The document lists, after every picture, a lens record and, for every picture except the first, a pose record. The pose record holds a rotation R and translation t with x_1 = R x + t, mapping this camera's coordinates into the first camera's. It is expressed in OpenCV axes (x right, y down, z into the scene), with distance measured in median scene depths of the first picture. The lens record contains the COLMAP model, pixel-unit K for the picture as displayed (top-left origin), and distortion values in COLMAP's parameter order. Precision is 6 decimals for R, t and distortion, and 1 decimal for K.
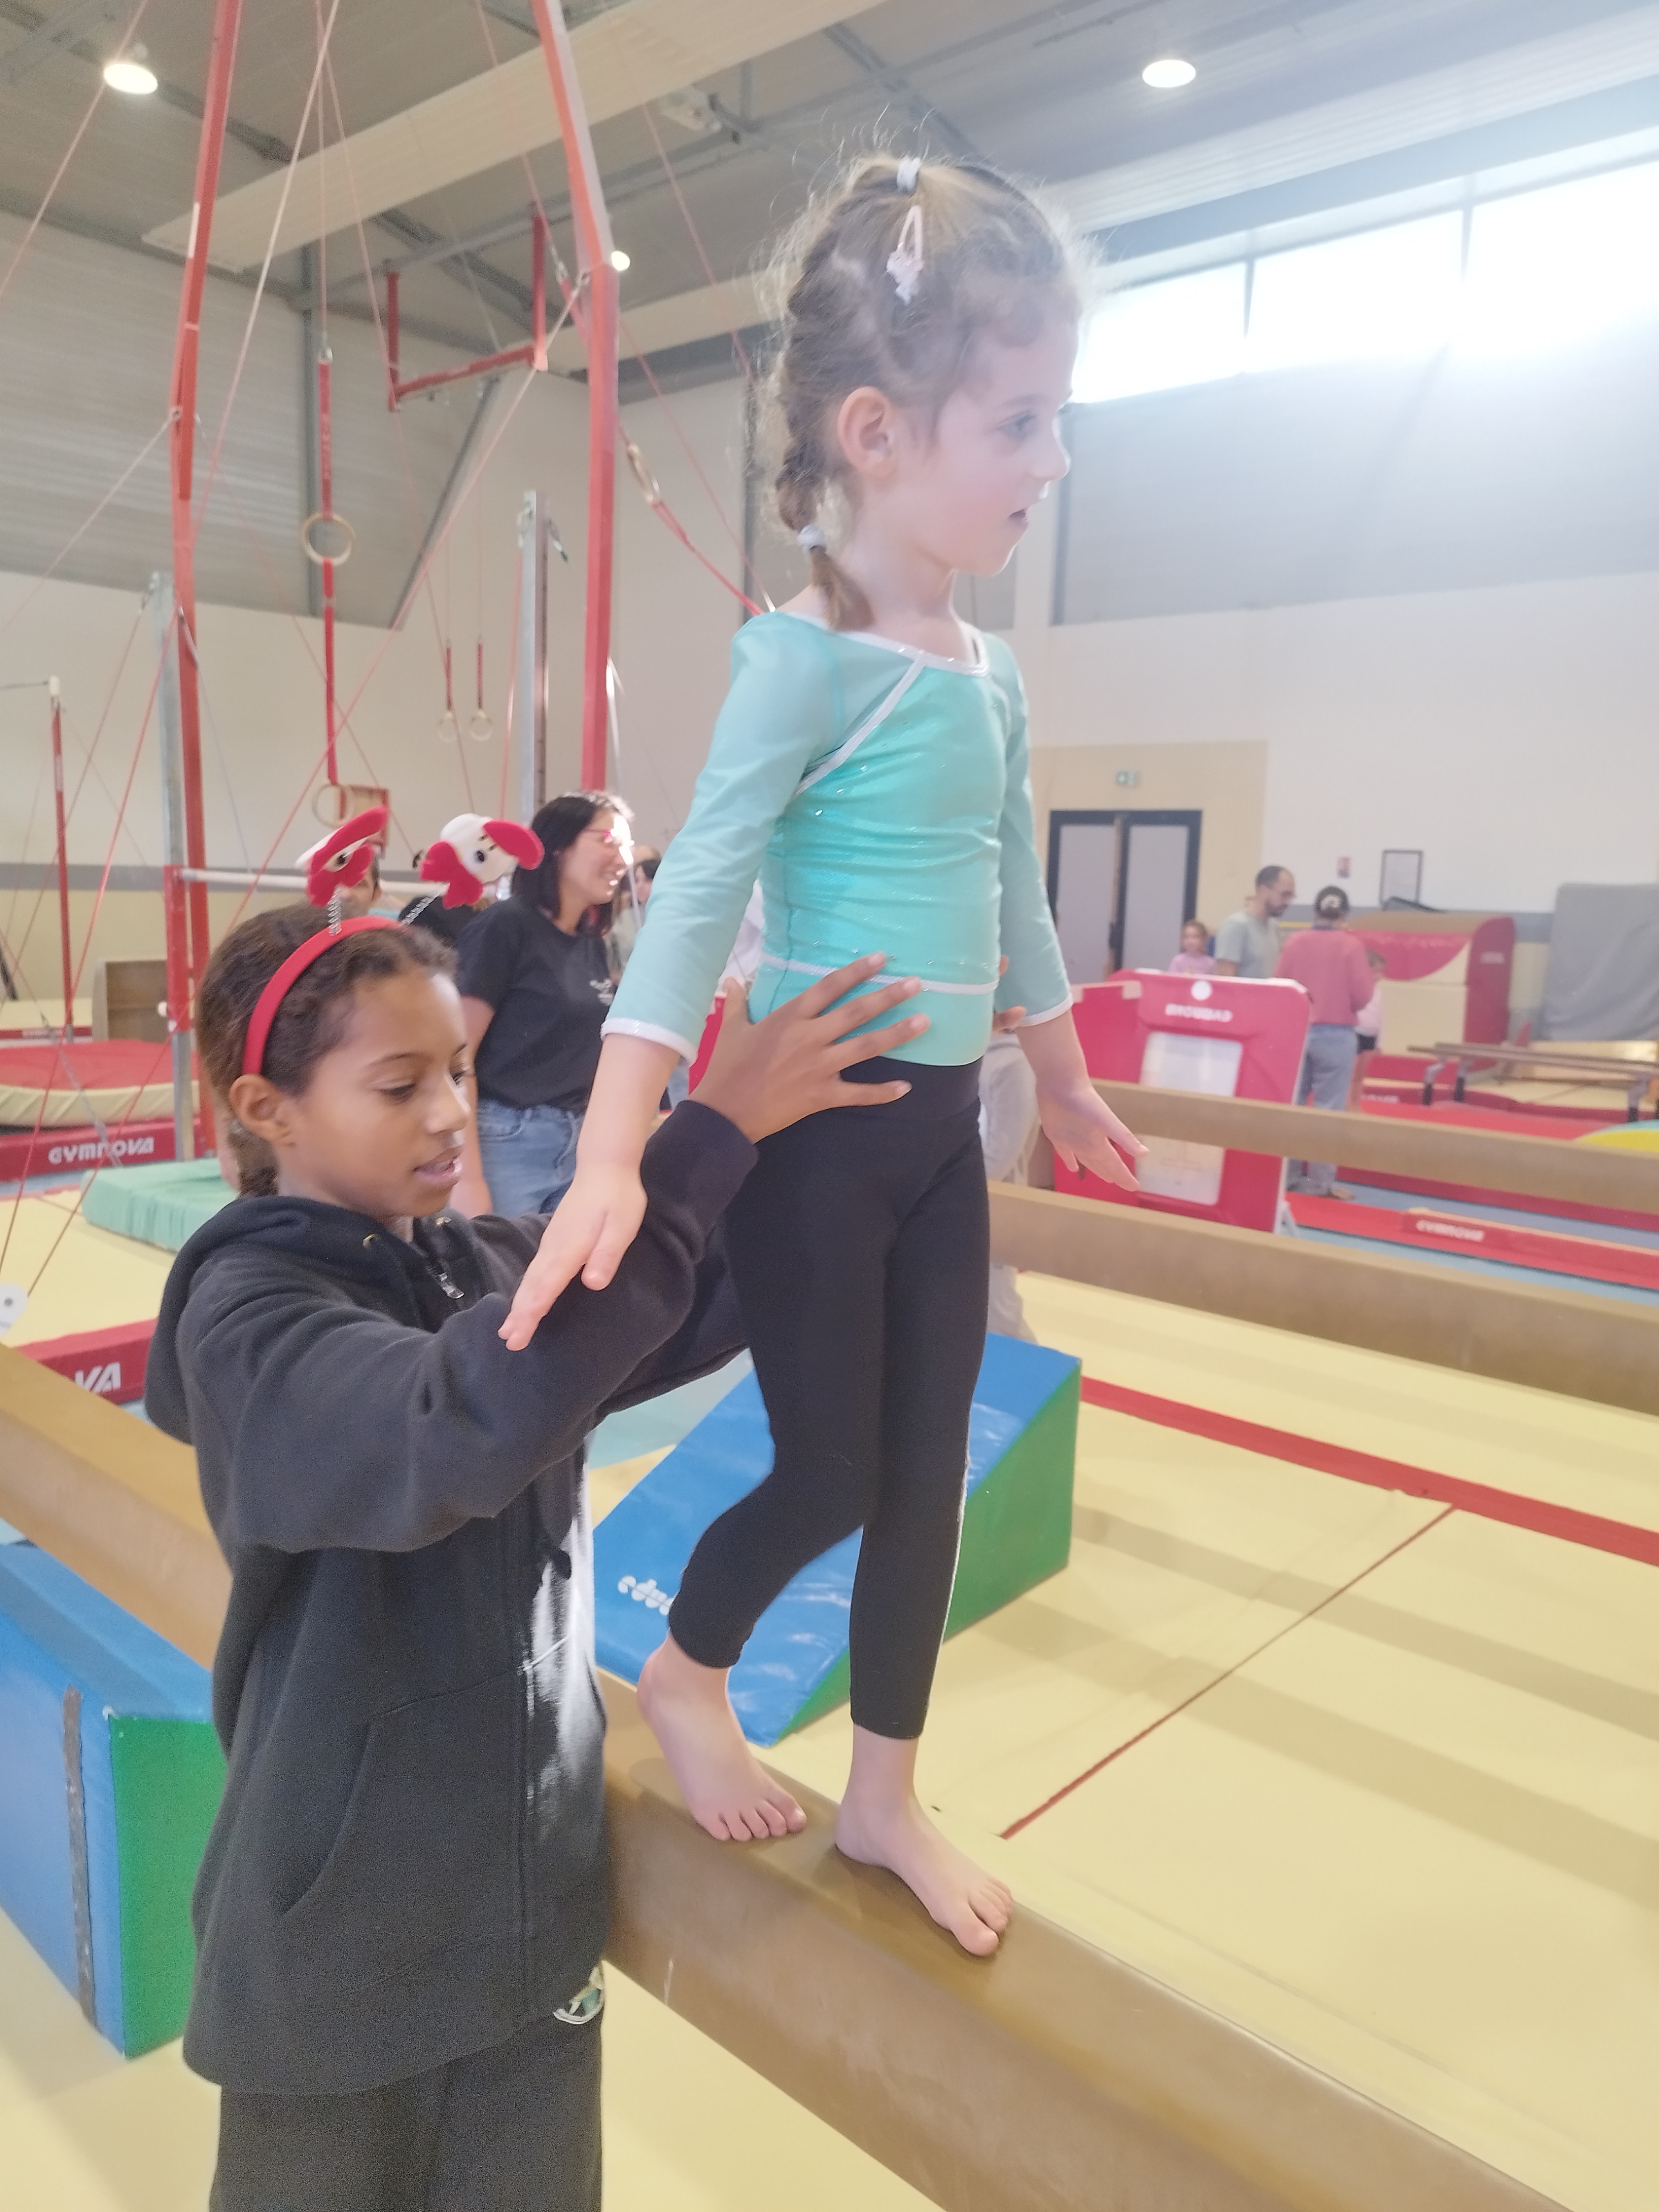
lens RADIAL K [[1592.1, 0, 836.4], [0, 1592.1, 1114.0], [0, 0, 1]] dist [0.004931, -0.003568]
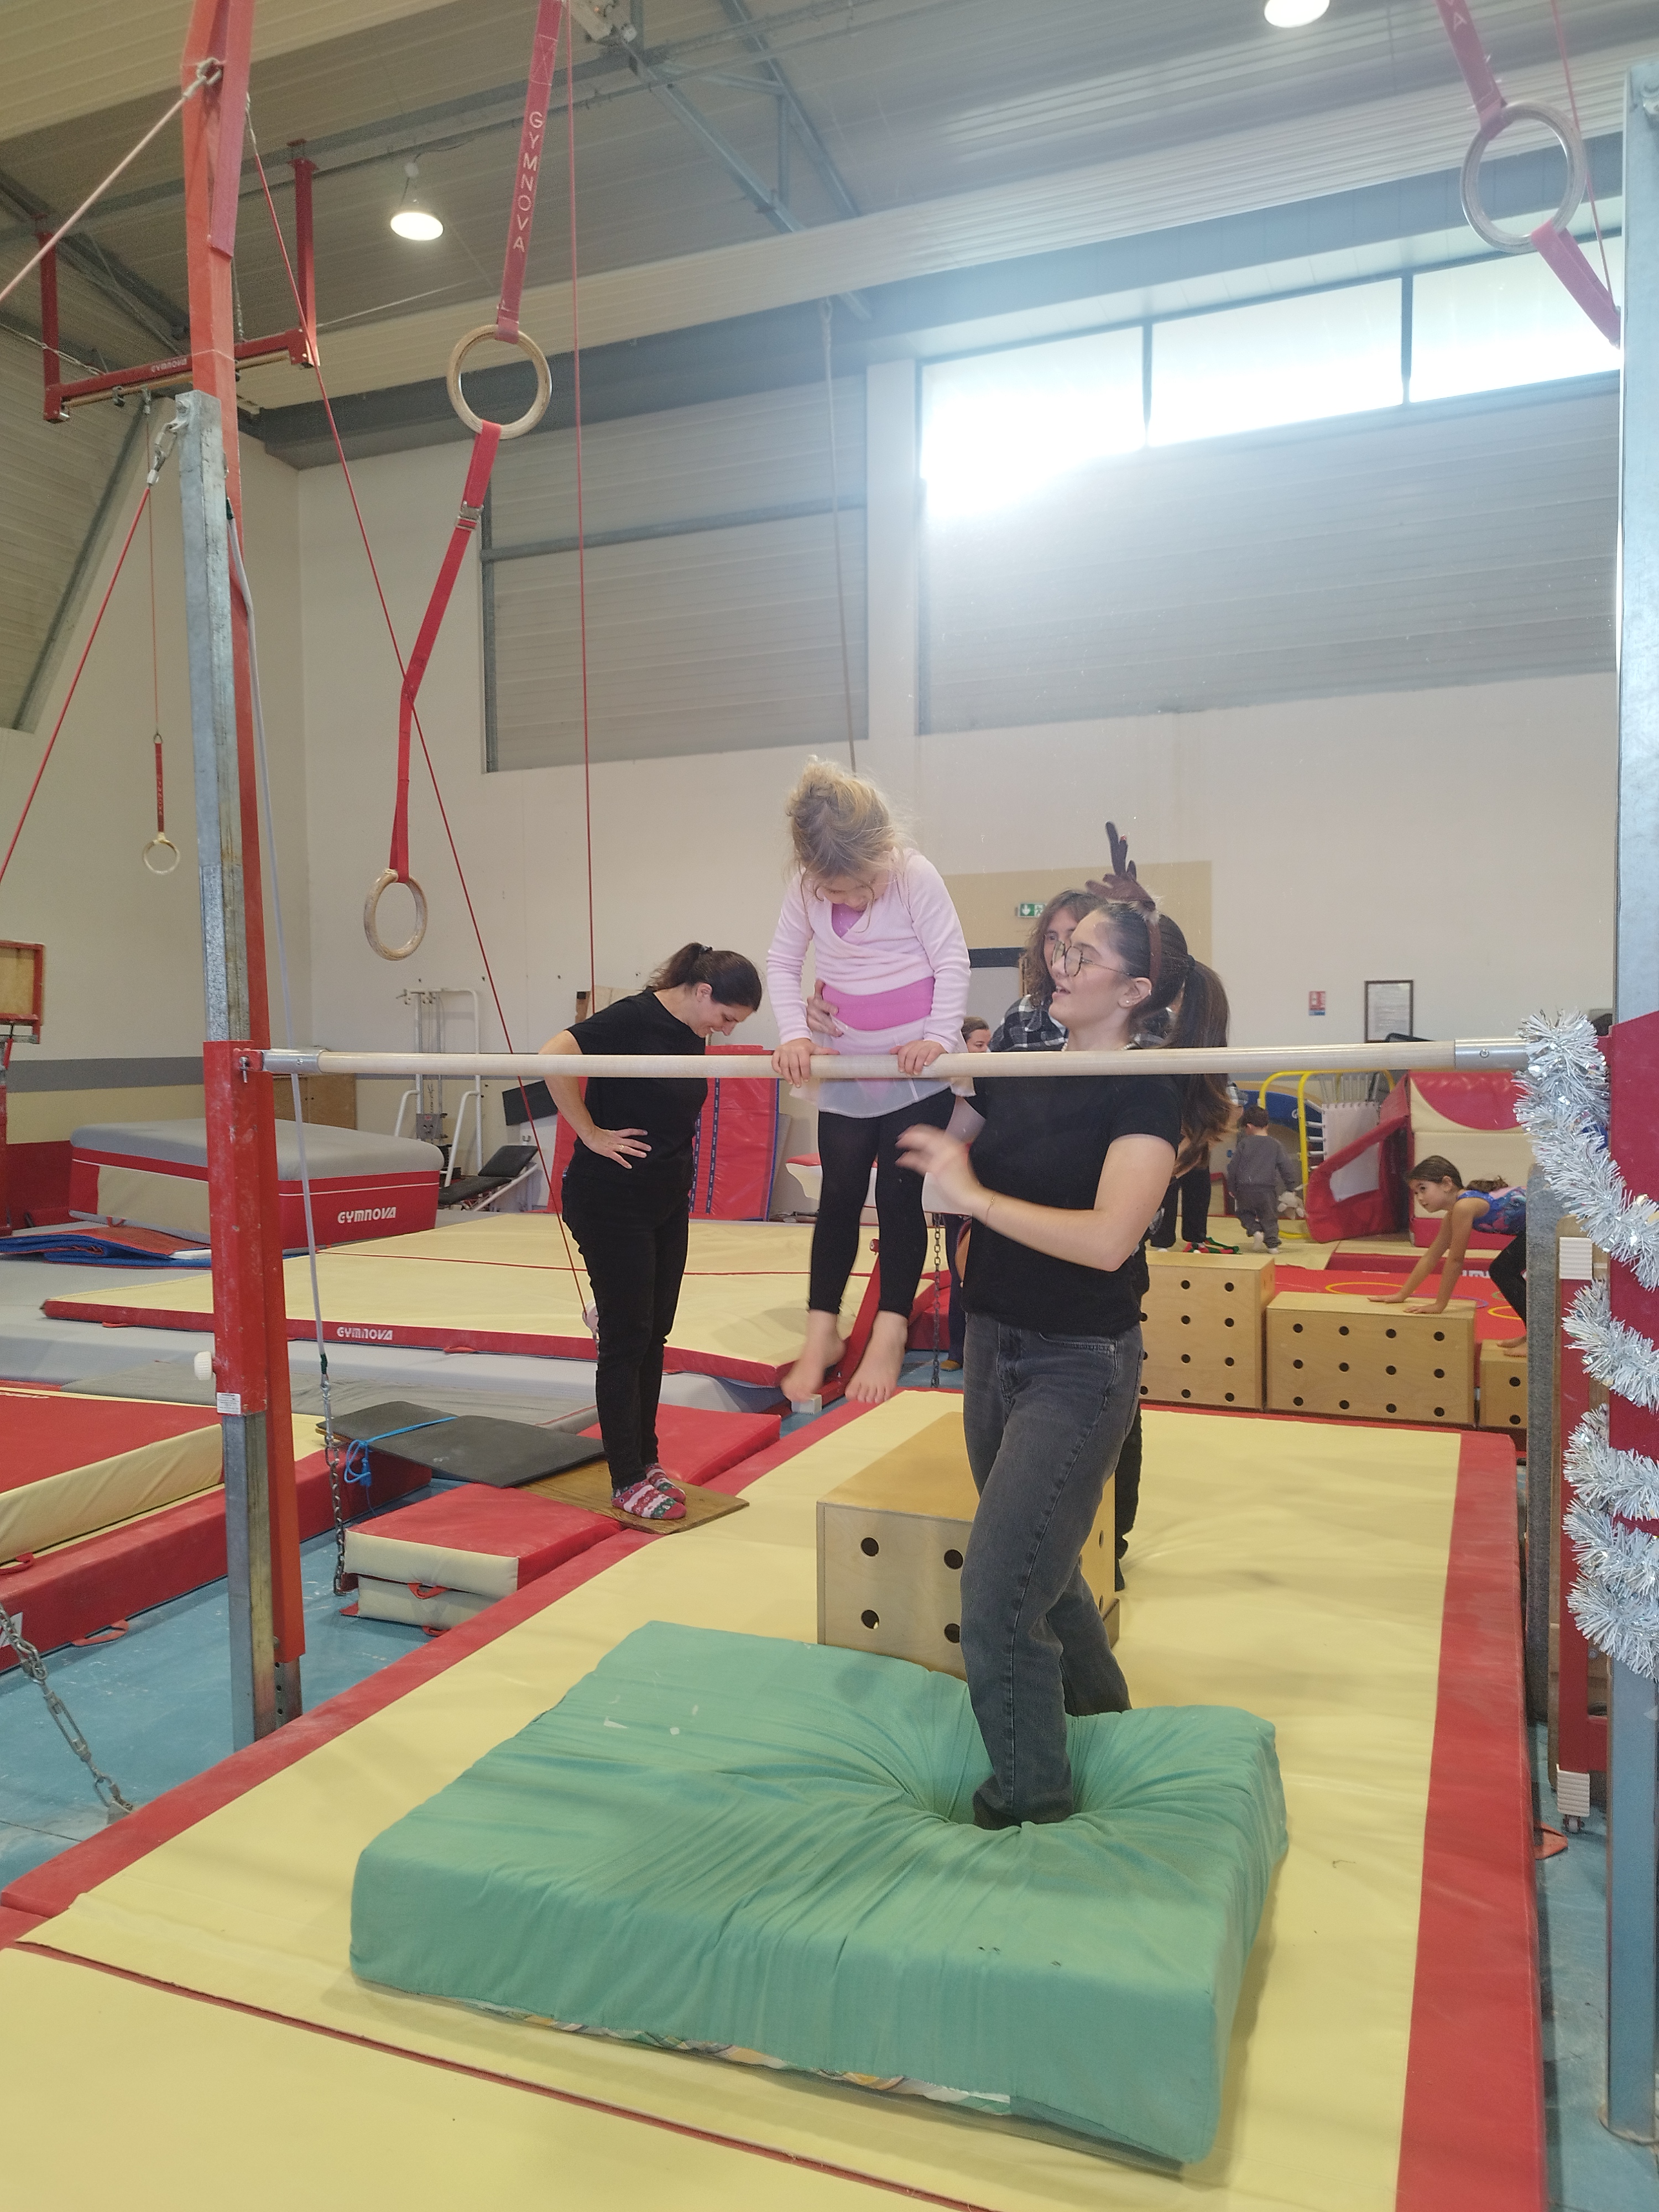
lens RADIAL K [[1592.1, 0, 819.6], [0, 1592.1, 1097.4], [0, 0, 1]] dist [0.004931, -0.003568]
pose [[0.944118, -0.052792, 0.325354, -0.216810], [0.089863, 0.990923, -0.099979, -0.043419], [-0.317123, 0.123629, 0.940292, 0.286306]]
